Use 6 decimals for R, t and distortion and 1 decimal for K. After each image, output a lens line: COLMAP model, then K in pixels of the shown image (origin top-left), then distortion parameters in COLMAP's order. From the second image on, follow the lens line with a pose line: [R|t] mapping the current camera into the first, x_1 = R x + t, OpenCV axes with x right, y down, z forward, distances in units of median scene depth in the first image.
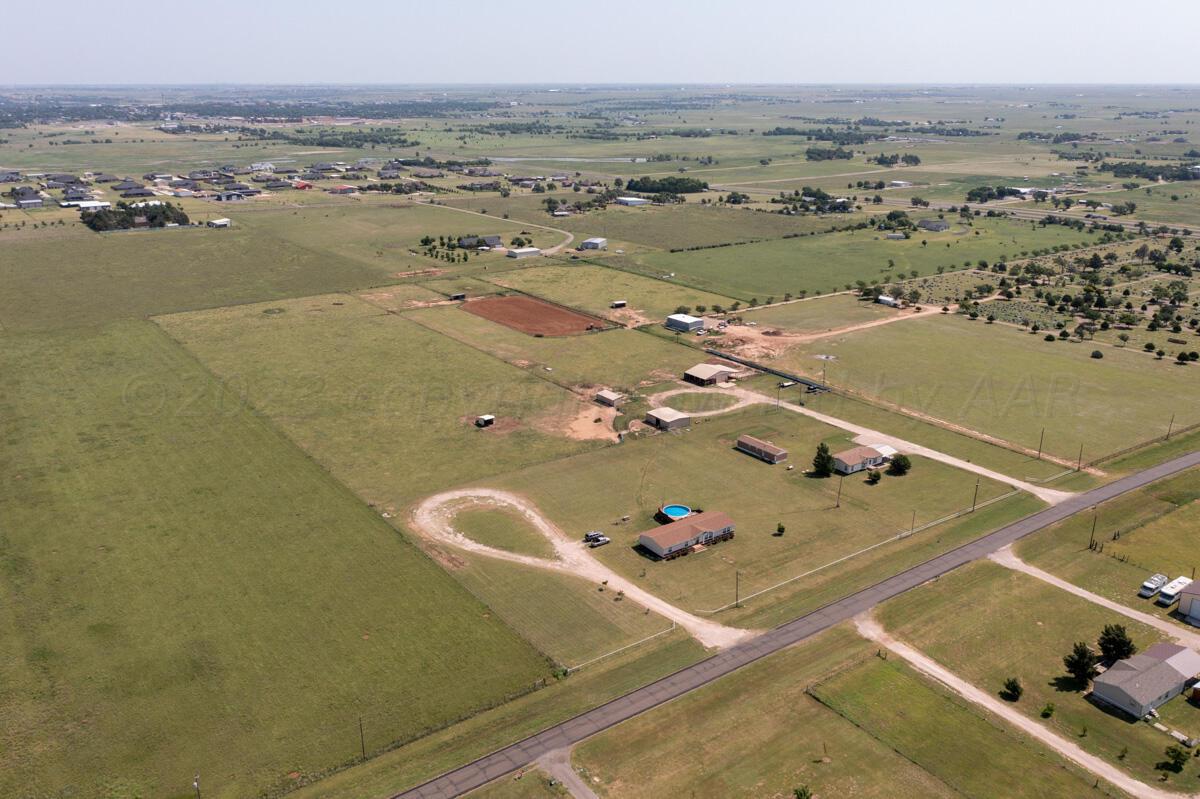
lens RADIAL K [[969.5, 0, 601.3], [0, 969.5, 348.9], [0, 0, 1]] dist [-0.008201, -0.002799]
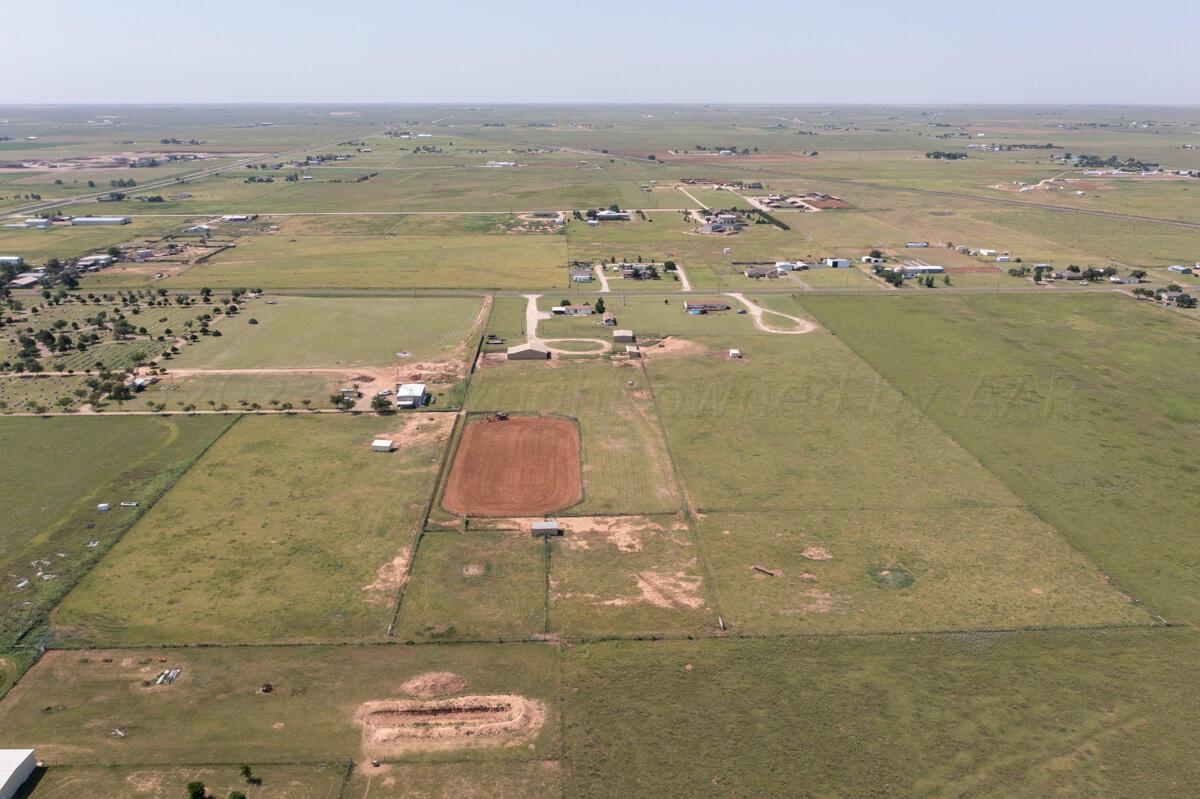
lens RADIAL K [[974.6, 0, 599.9], [0, 974.6, 364.3], [0, 0, 1]] dist [-0.007181, 0.000178]
pose [[-0.834633, -0.145553, 0.531227, -0.806663], [0.147795, 0.869904, 0.470556, -0.688149], [-0.530607, 0.471254, -0.704539, 2.405721]]
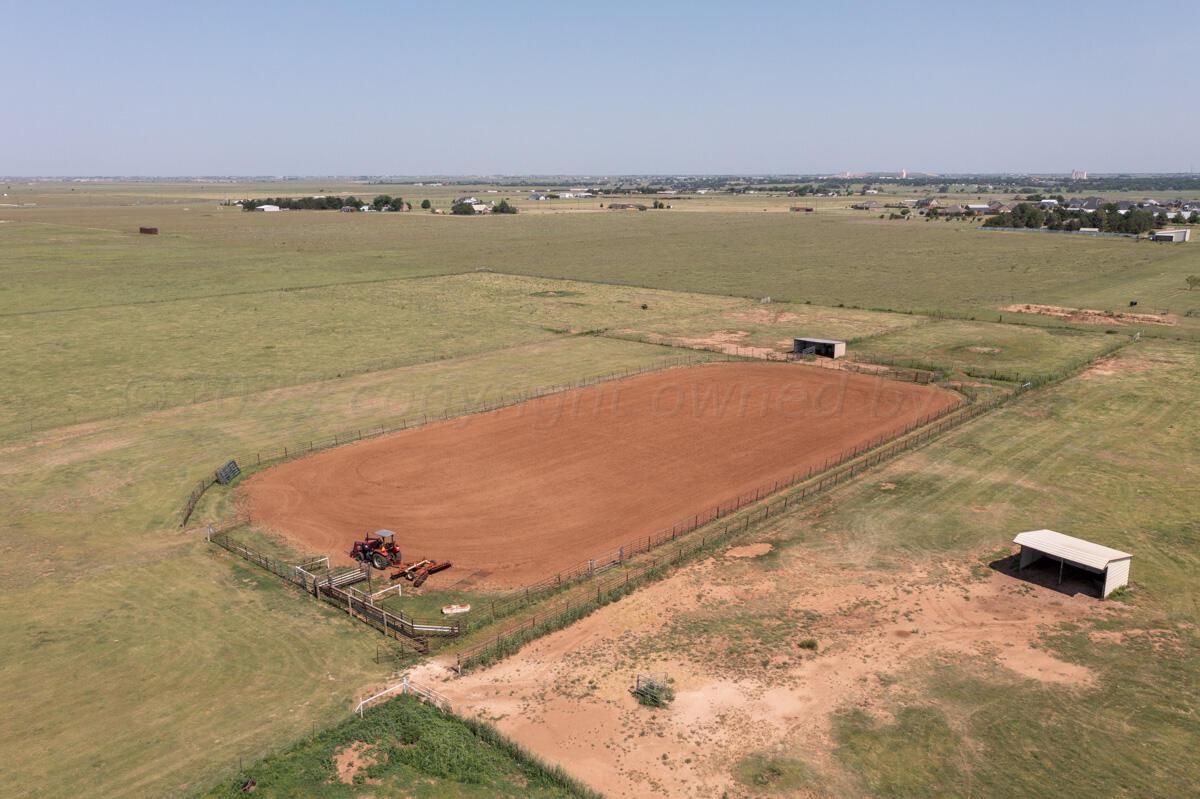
lens RADIAL K [[950.2, 0, 607.9], [0, 950.2, 401.7], [0, 0, 1]] dist [-0.009289, 0.002703]
pose [[0.231377, 0.228938, -0.945543, 0.220097], [-0.257771, 0.951607, 0.167328, -0.128786], [0.938093, 0.205018, 0.279193, 1.572915]]
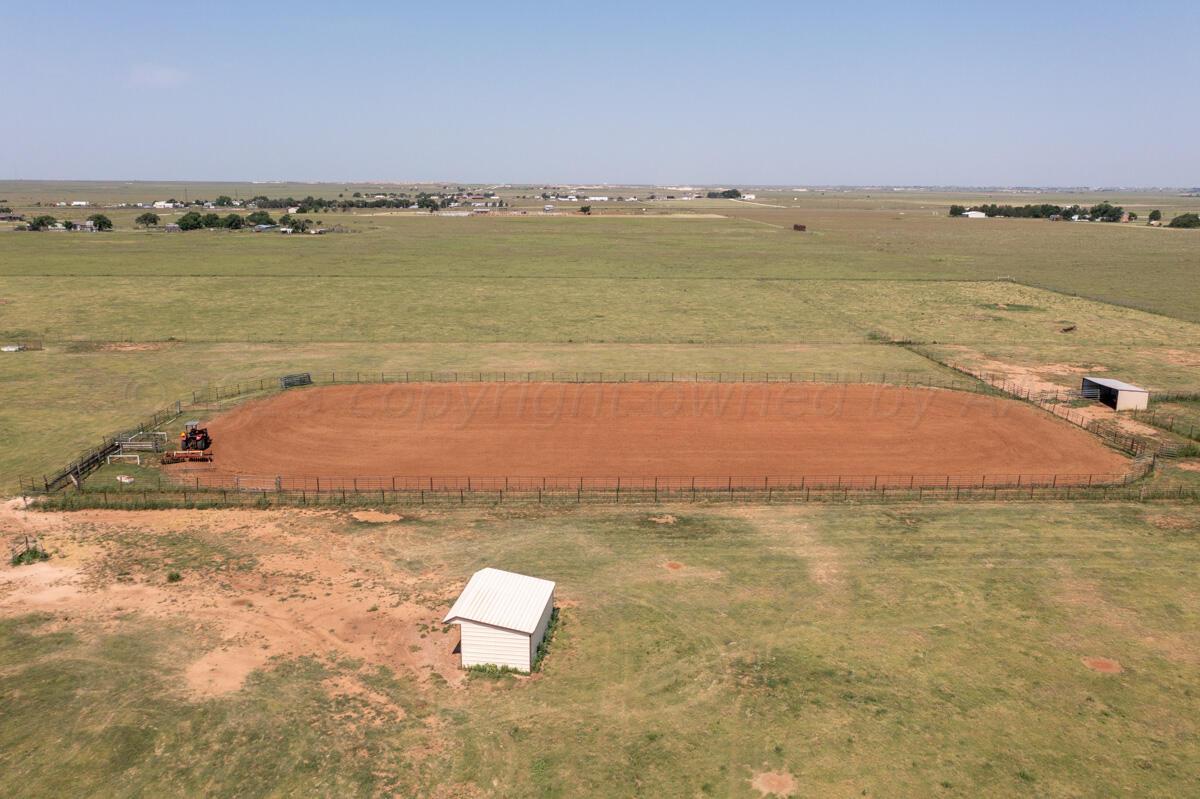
lens RADIAL K [[941.5, 0, 600.0], [0, 941.5, 399.5], [0, 0, 1]] dist [-0.004685, -0.001371]
pose [[-0.542307, 0.188055, -0.818864, 0.162160], [-0.225596, 0.906245, 0.357528, -0.187826], [0.809327, 0.378622, -0.449039, 1.835342]]
